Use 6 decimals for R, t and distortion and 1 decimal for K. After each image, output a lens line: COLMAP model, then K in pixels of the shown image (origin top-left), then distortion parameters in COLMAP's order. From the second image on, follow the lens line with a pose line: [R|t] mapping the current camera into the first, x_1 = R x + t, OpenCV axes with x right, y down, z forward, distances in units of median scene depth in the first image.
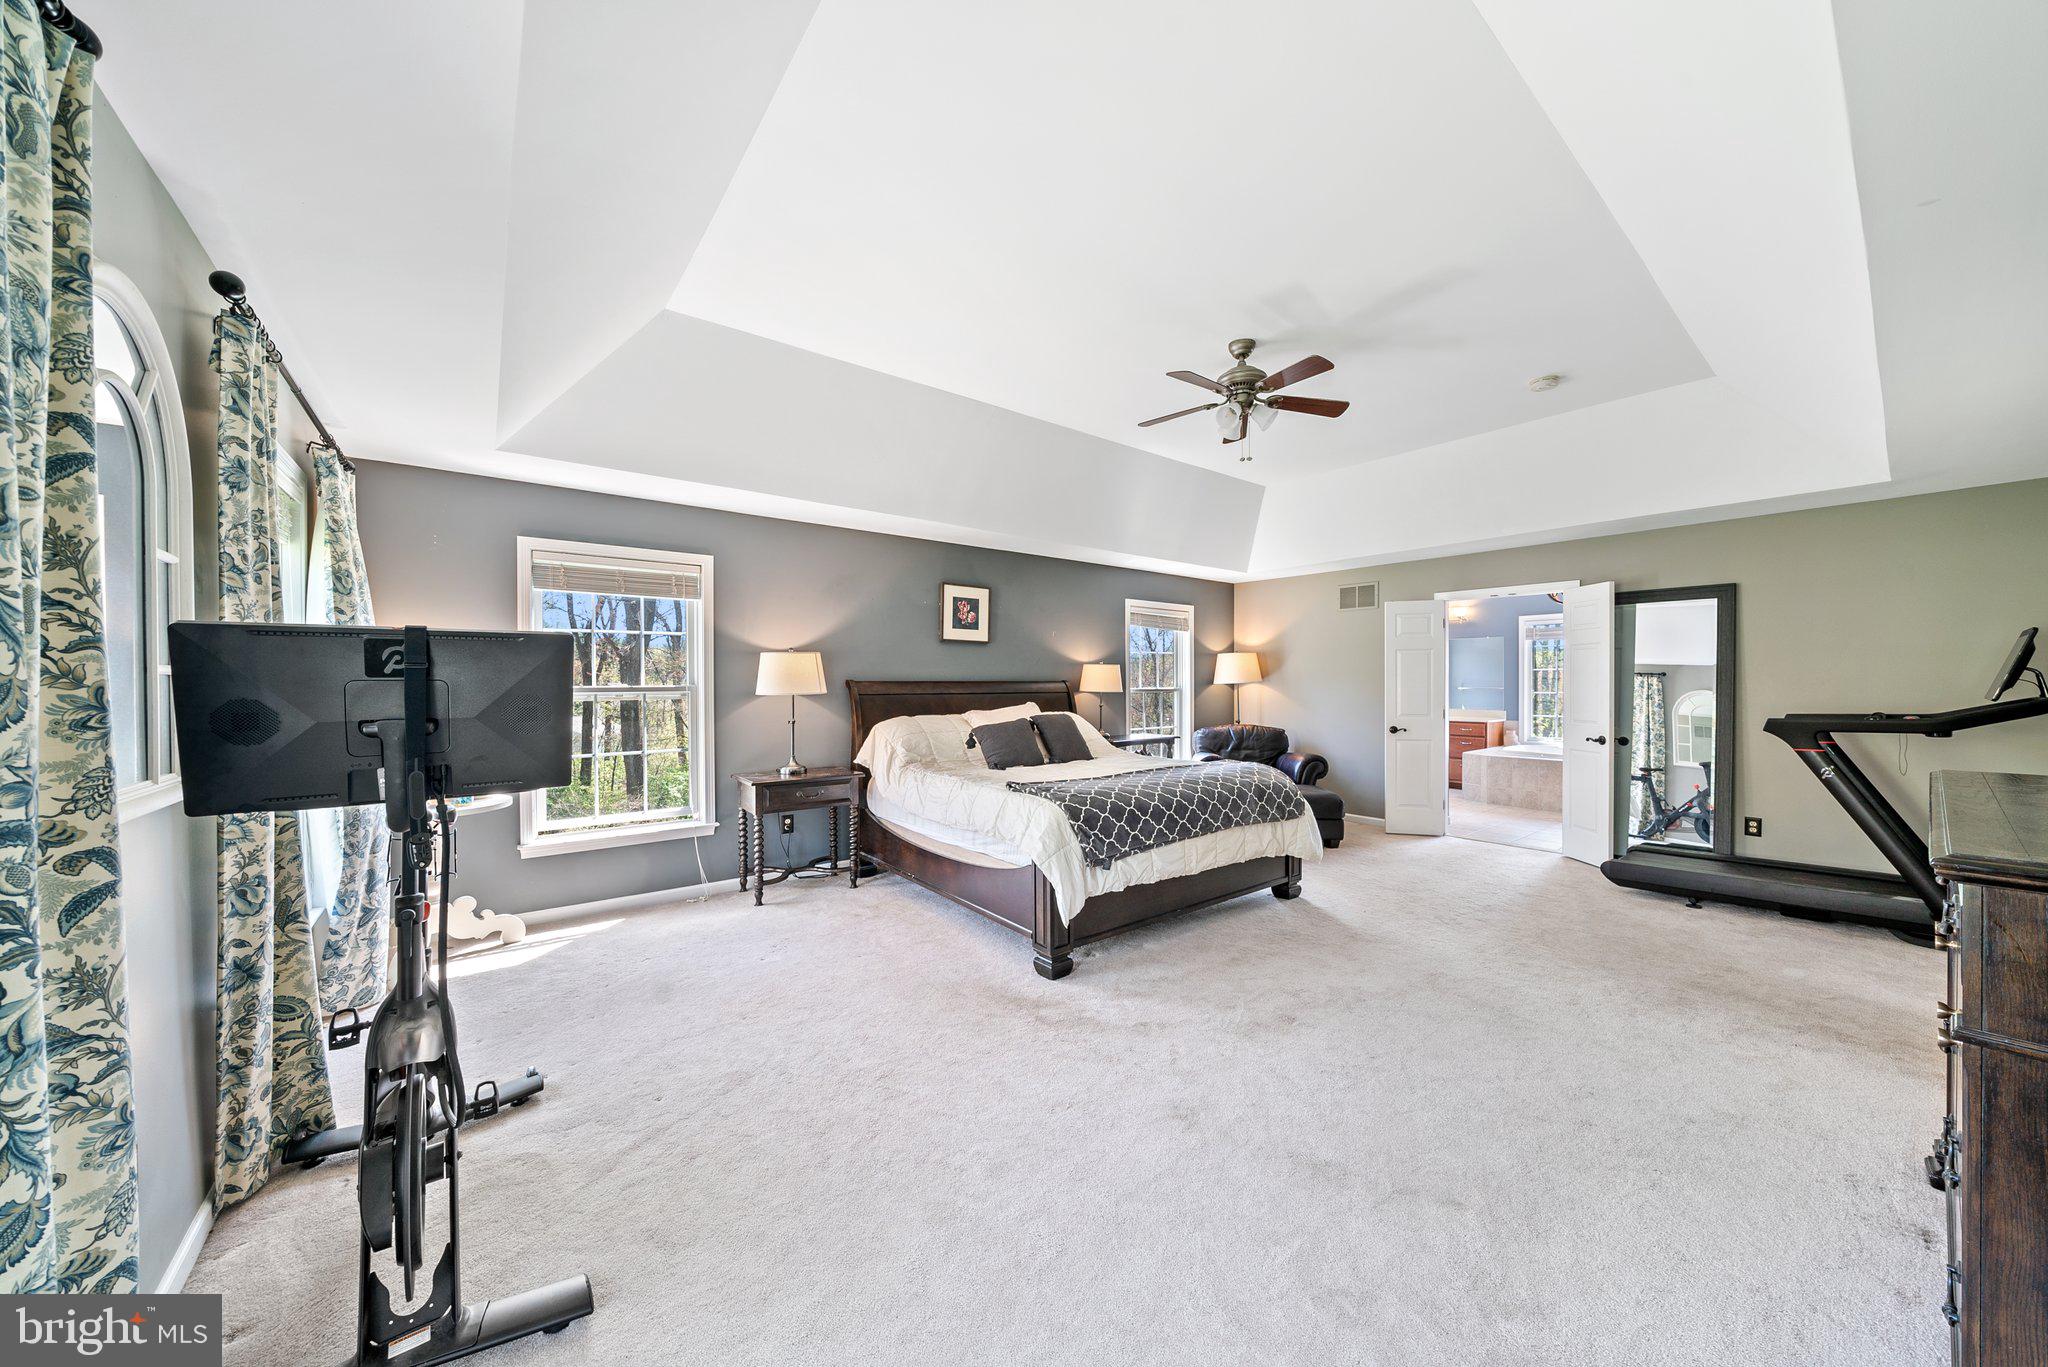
lens RADIAL K [[705.8, 0, 1034.3], [0, 705.8, 686.9], [0, 0, 1]] dist [-0.001801, 0.000035]
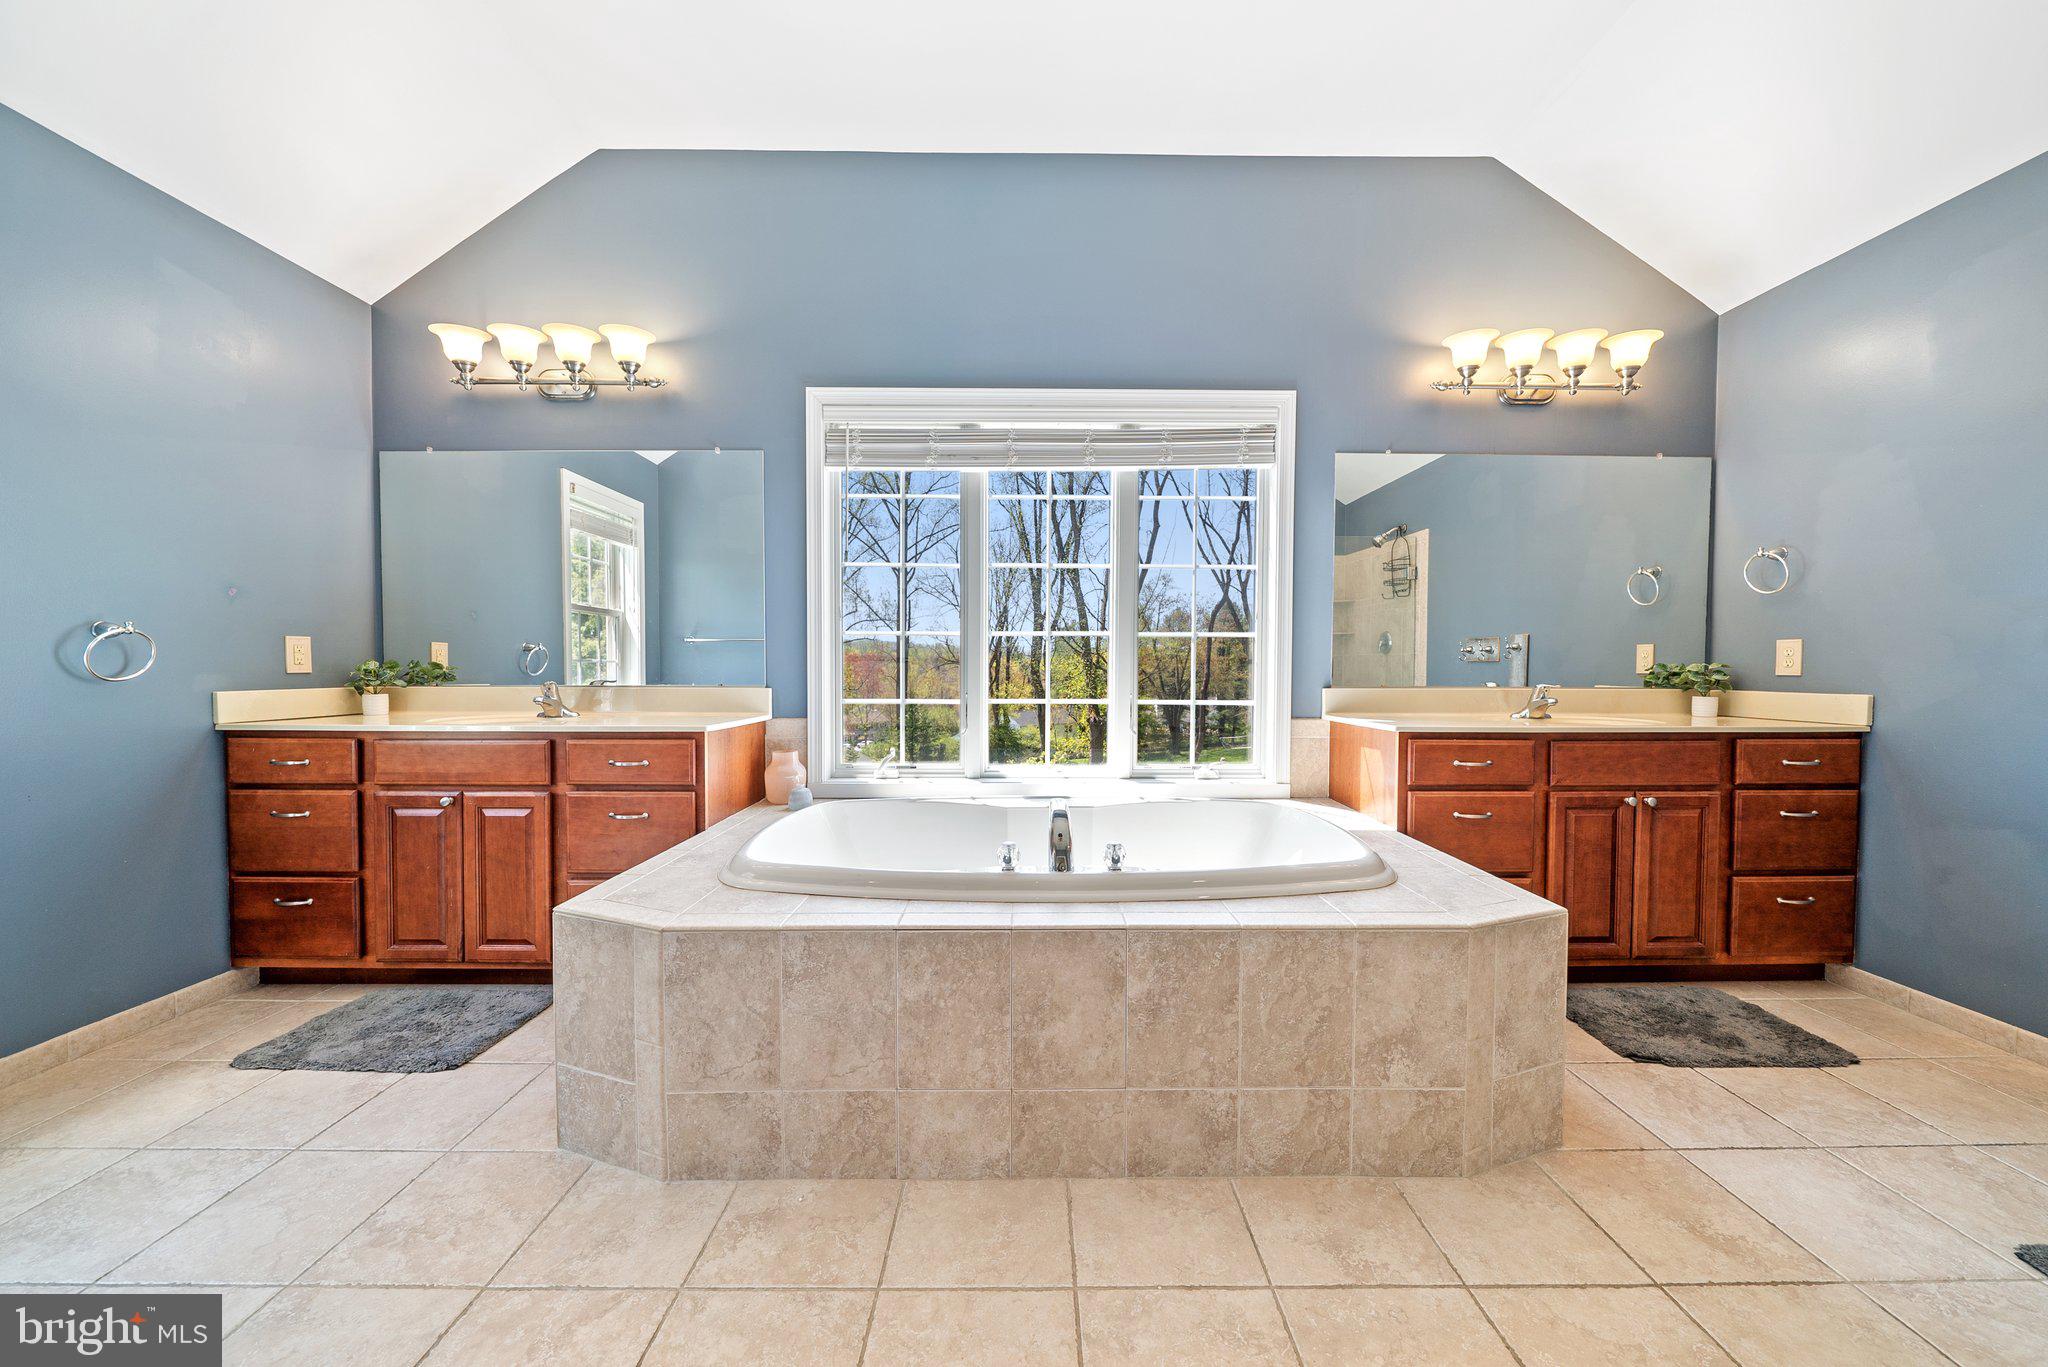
lens RADIAL K [[705.8, 0, 1034.3], [0, 705.8, 686.9], [0, 0, 1]] dist [-0.001801, 0.000035]
pose [[0.614736, -0.016628, 0.788558, 0.510324], [-0.000892, 0.999762, 0.021777, 0.028642], [-0.788733, -0.014090, 0.614575, 0.741263]]
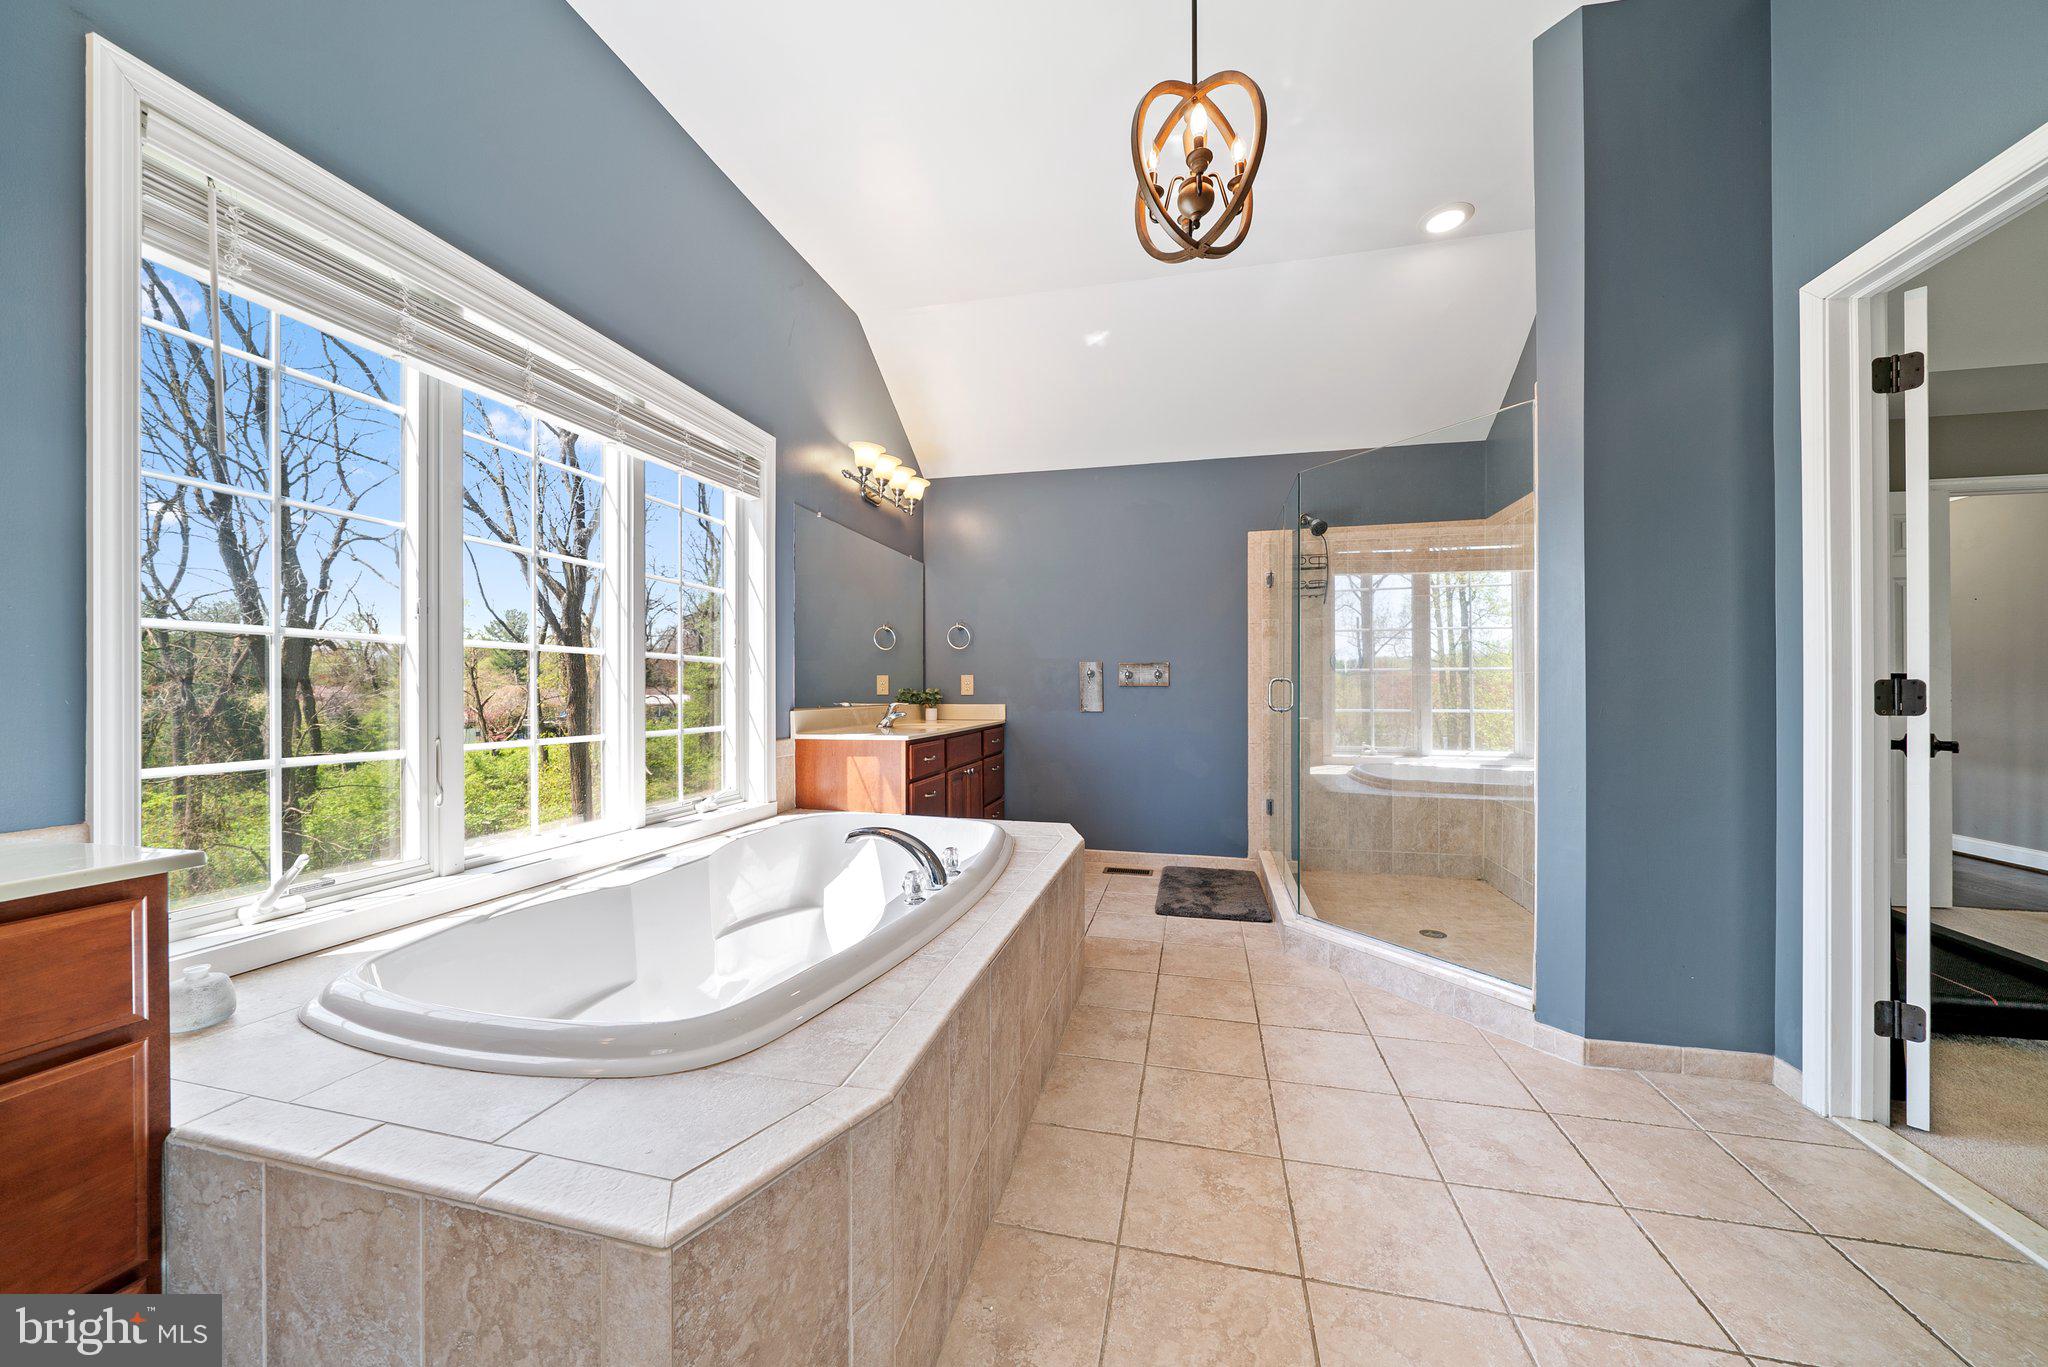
lens RADIAL K [[705.8, 0, 1034.3], [0, 705.8, 686.9], [0, 0, 1]] dist [-0.001801, 0.000035]
pose [[-0.620668, 0.006169, 0.784049, 0.486458], [0.005782, 0.999978, -0.003291, 0.025974], [-0.784052, 0.002491, -0.620690, 0.959720]]
